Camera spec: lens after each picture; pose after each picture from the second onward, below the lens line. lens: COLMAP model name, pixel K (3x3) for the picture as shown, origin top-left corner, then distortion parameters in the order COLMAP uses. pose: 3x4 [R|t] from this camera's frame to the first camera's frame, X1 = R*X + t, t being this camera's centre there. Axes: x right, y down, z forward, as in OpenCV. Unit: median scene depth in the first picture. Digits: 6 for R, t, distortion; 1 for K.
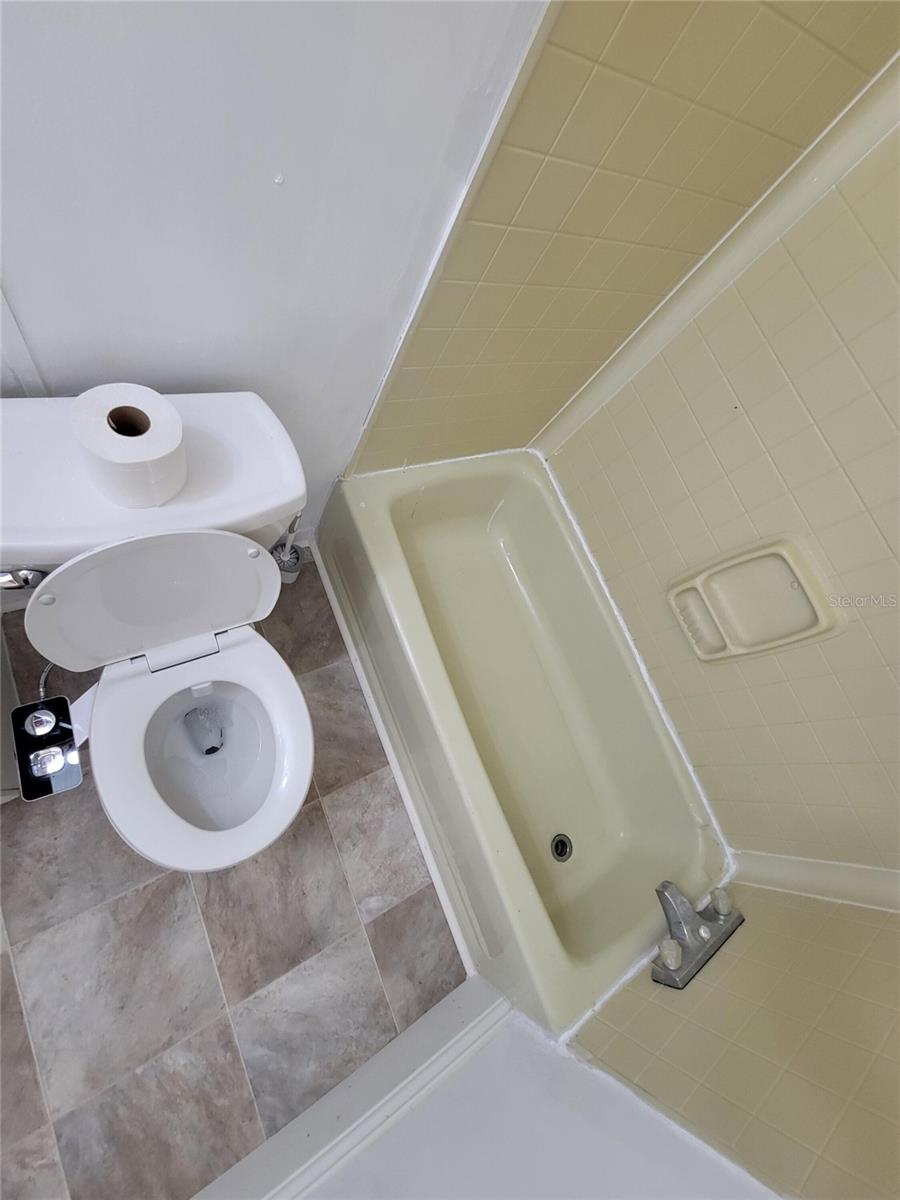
lens RADIAL K [[485.4, 0, 443.1], [0, 485.4, 605.3], [0, 0, 1]] dist [0.003556, -0.003993]
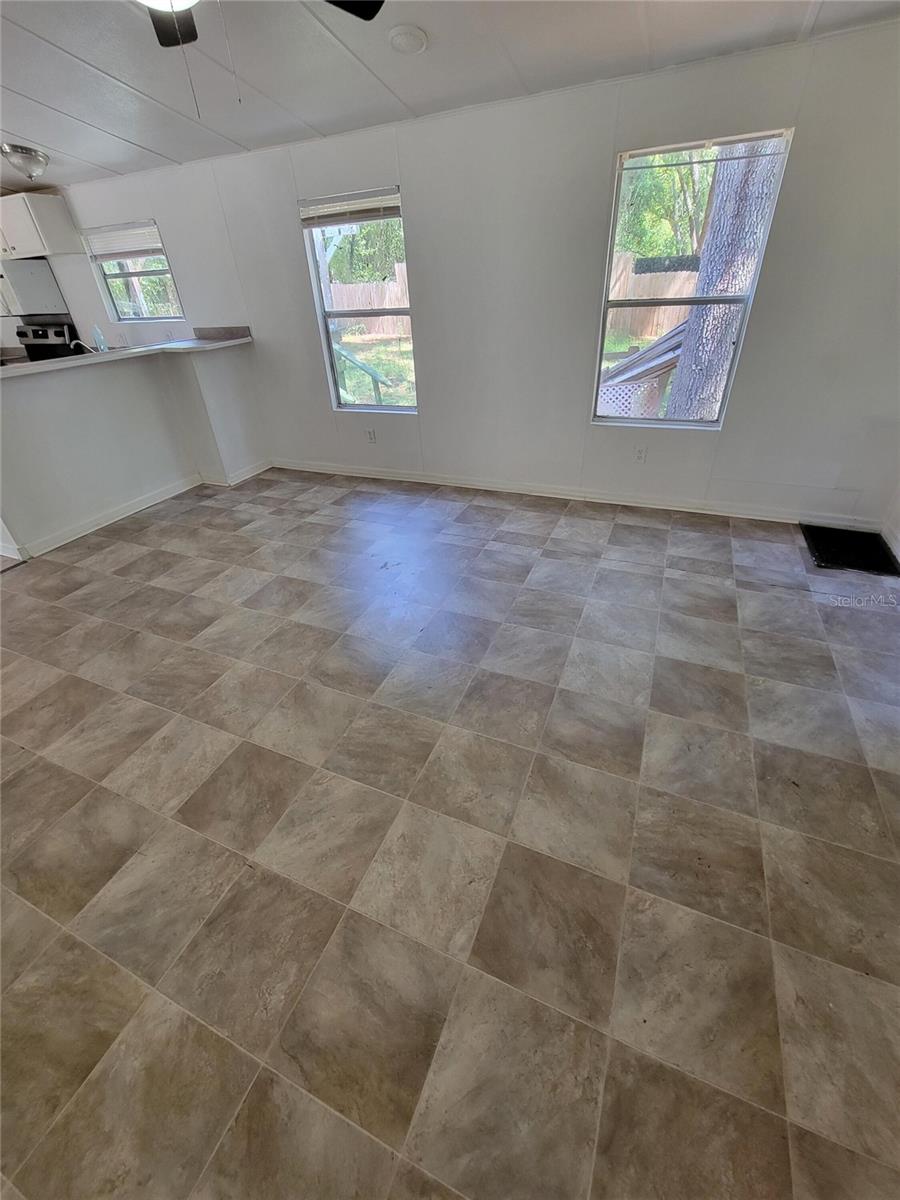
lens RADIAL K [[485.4, 0, 445.6], [0, 485.4, 596.8], [0, 0, 1]] dist [0.003556, -0.003993]
pose [[0.663986, -0.695865, 0.273667, -0.825049], [0.743512, 0.575532, -0.340519, 0.589275], [0.079451, 0.429575, 0.899529, -0.537911]]
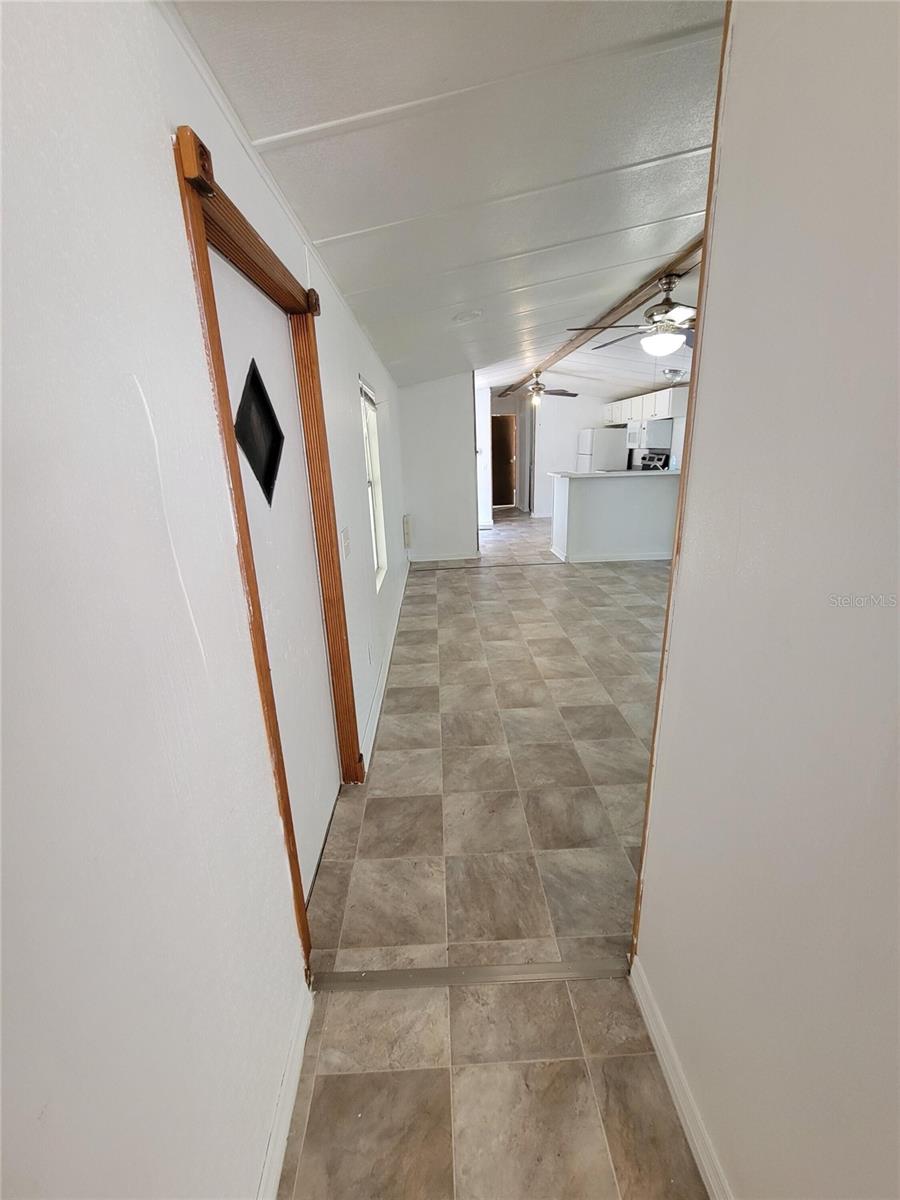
lens RADIAL K [[485.4, 0, 447.1], [0, 485.4, 588.4], [0, 0, 1]] dist [0.003556, -0.003993]
pose [[0.833947, -0.305312, -0.459691, 0.342544], [-0.219734, 0.580409, -0.784119, 1.679854], [0.506210, 0.754923, 0.416943, -0.508643]]
